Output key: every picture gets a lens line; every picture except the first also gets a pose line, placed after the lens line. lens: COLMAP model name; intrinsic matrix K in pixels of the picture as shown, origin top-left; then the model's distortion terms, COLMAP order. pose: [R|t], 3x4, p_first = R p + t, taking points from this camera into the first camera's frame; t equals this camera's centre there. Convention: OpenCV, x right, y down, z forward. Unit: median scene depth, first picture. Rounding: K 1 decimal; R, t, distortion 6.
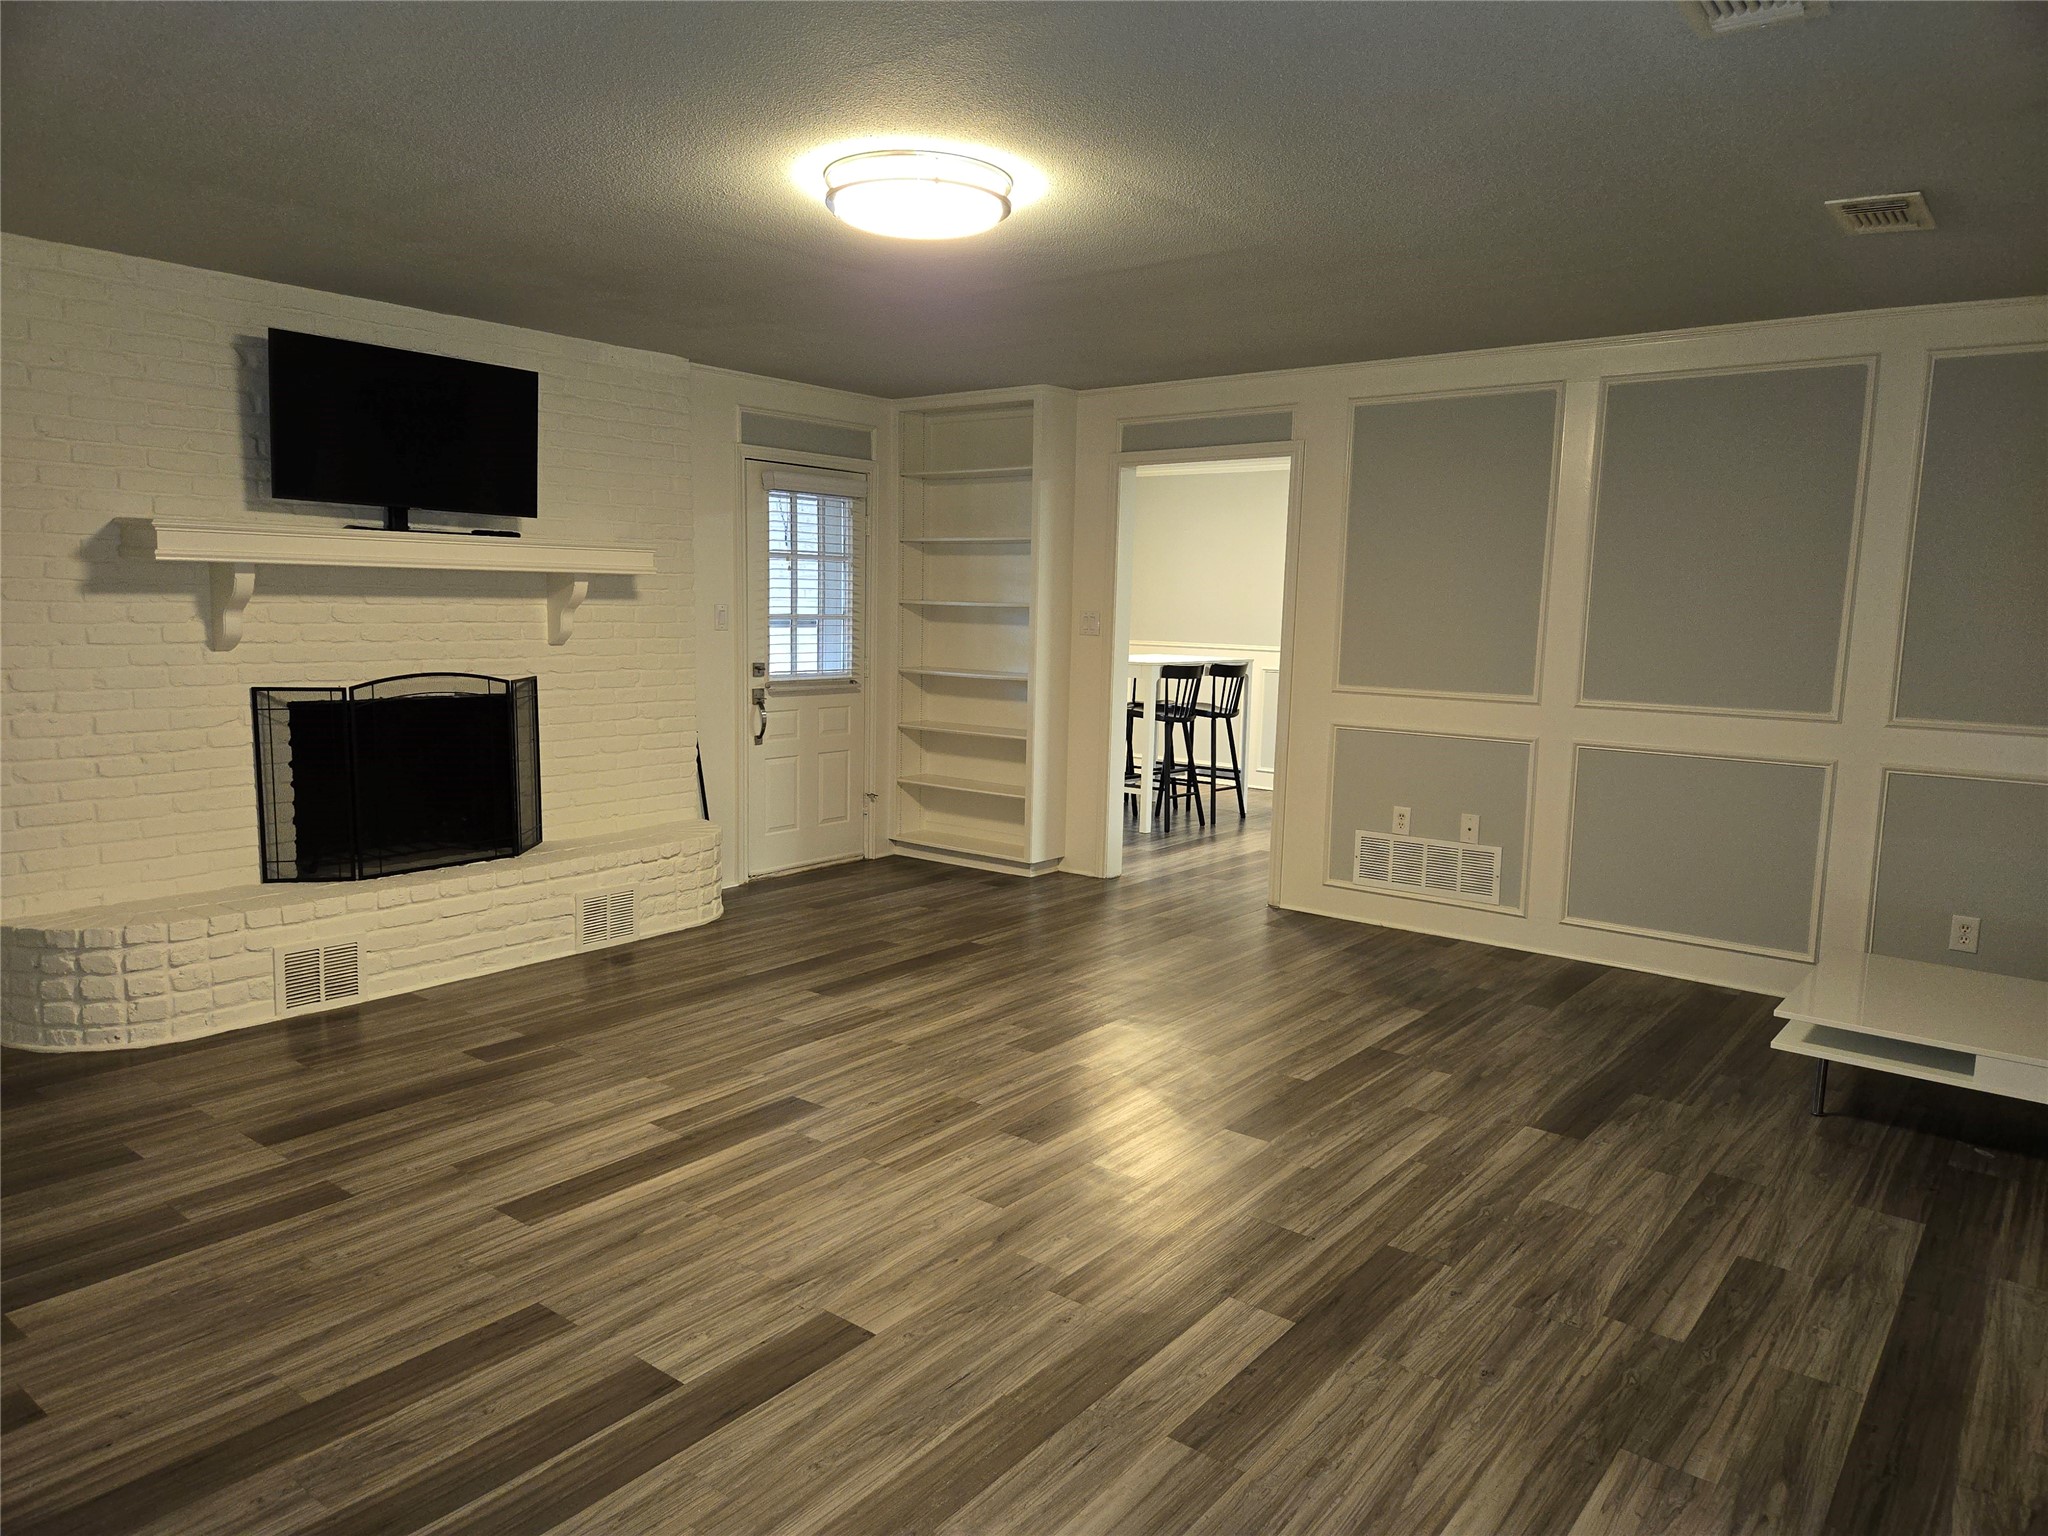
lens RADIAL K [[1364.3, 0, 1038.0], [0, 1364.3, 776.0], [0, 0, 1]] dist [0.054405, -0.035536]
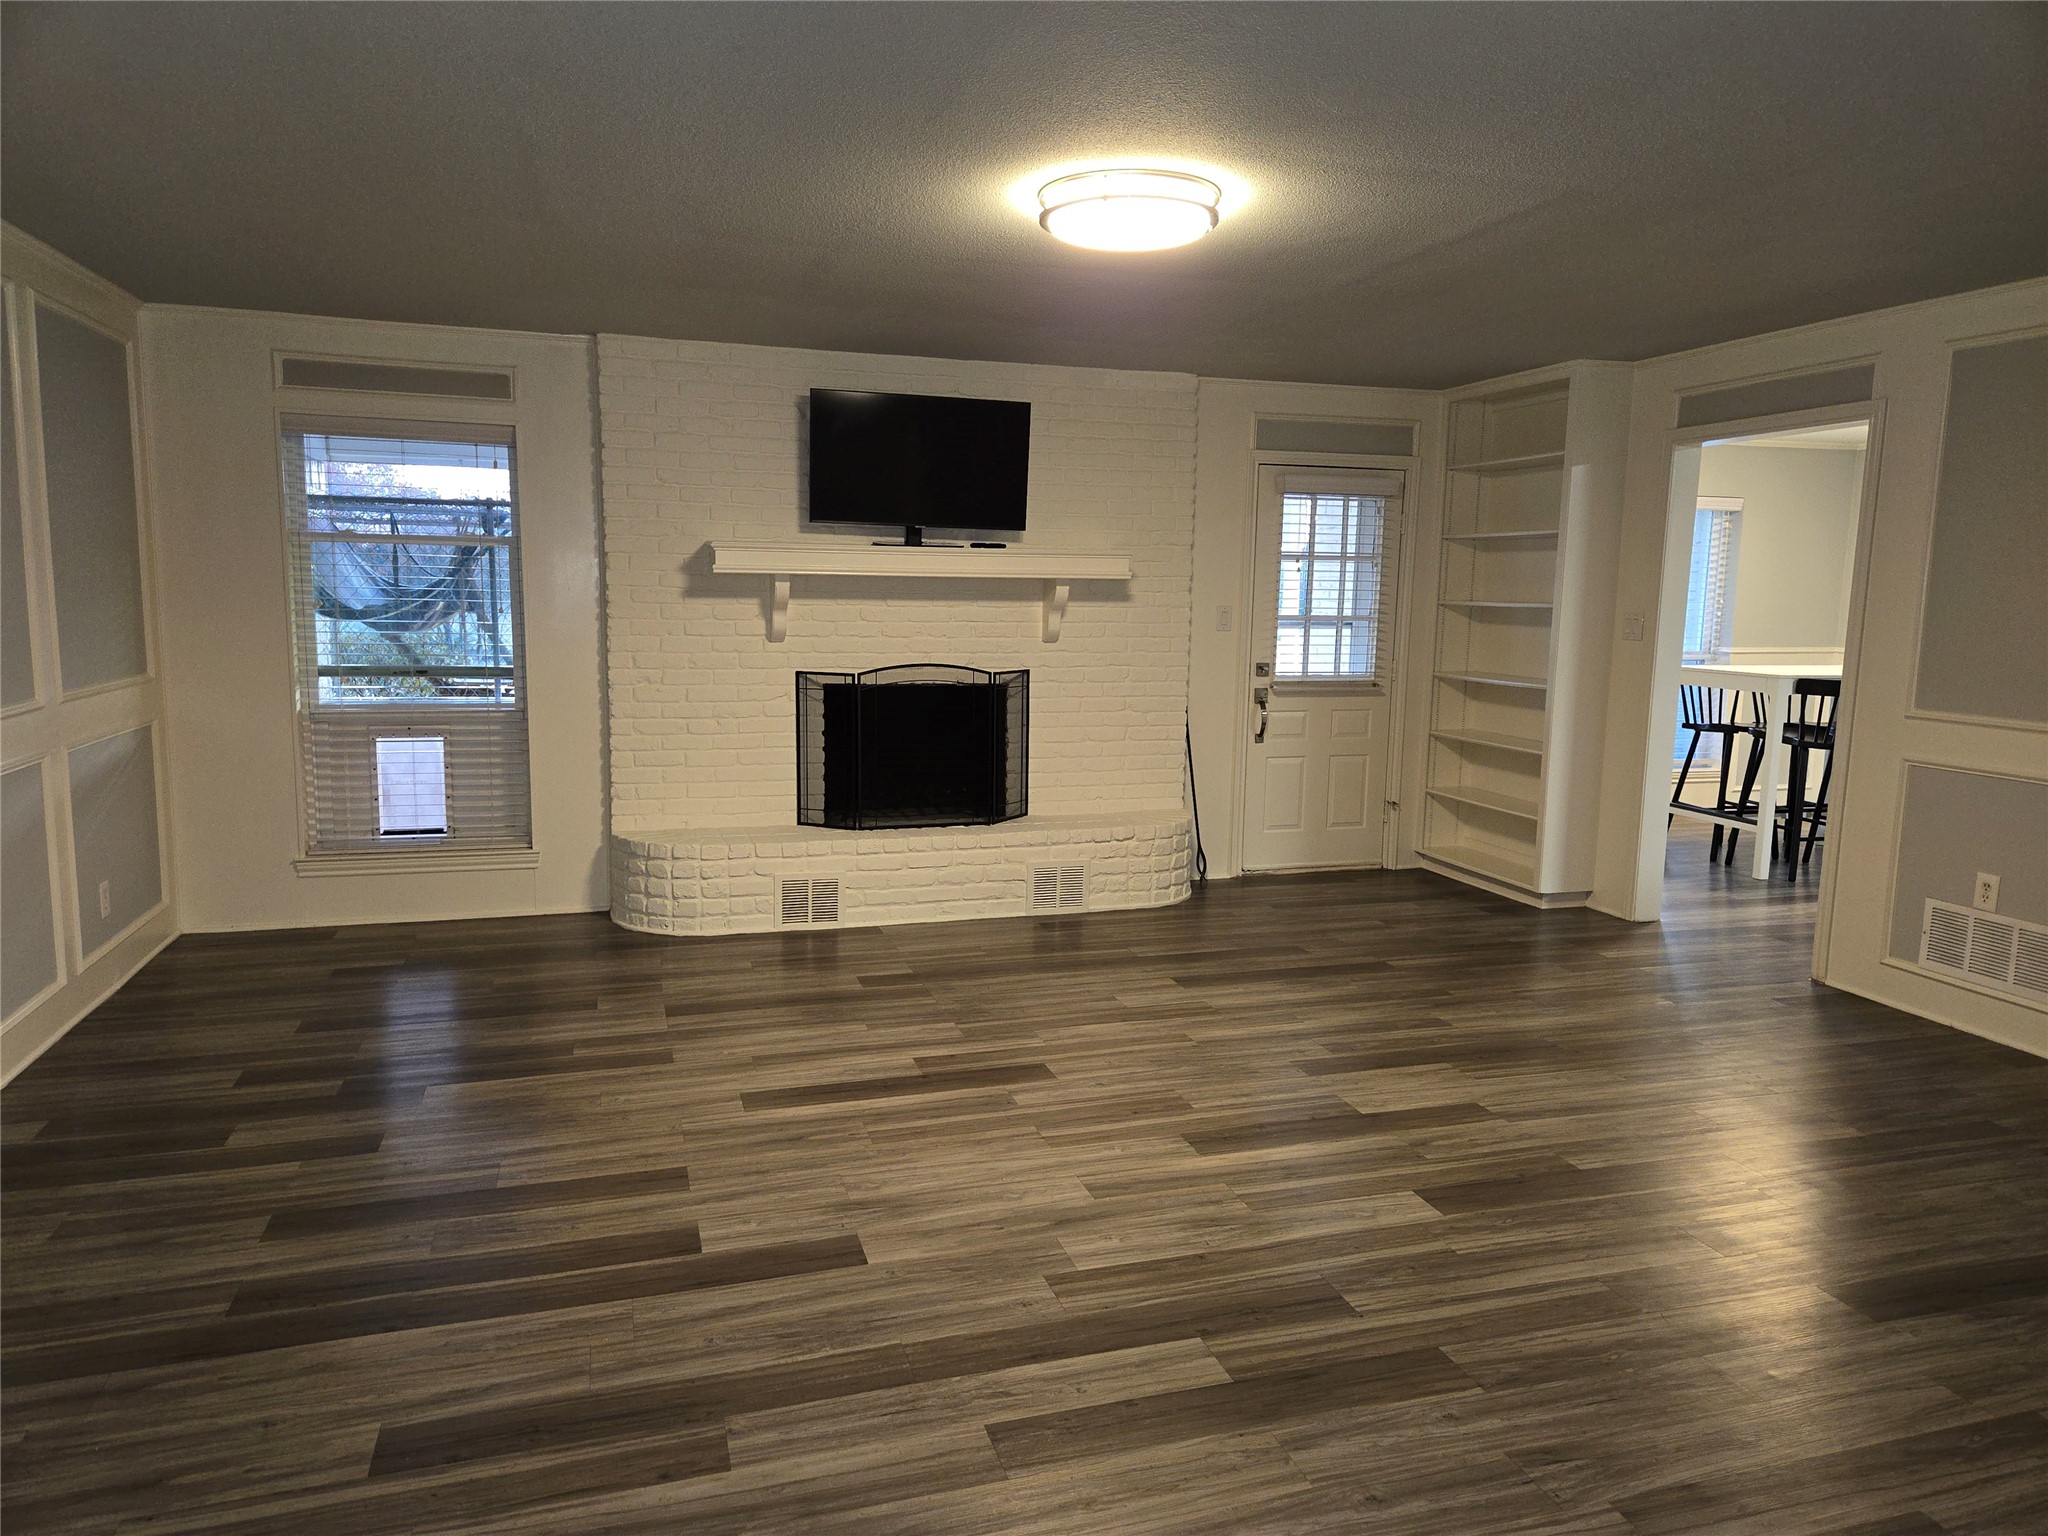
lens RADIAL K [[1364.3, 0, 1022.6], [0, 1364.3, 766.4], [0, 0, 1]] dist [0.054405, -0.035536]
pose [[0.820471, 0.069967, -0.567390, 0.316527], [-0.074185, 0.997121, 0.015684, -0.011199], [0.566854, 0.029223, 0.823300, 0.079259]]
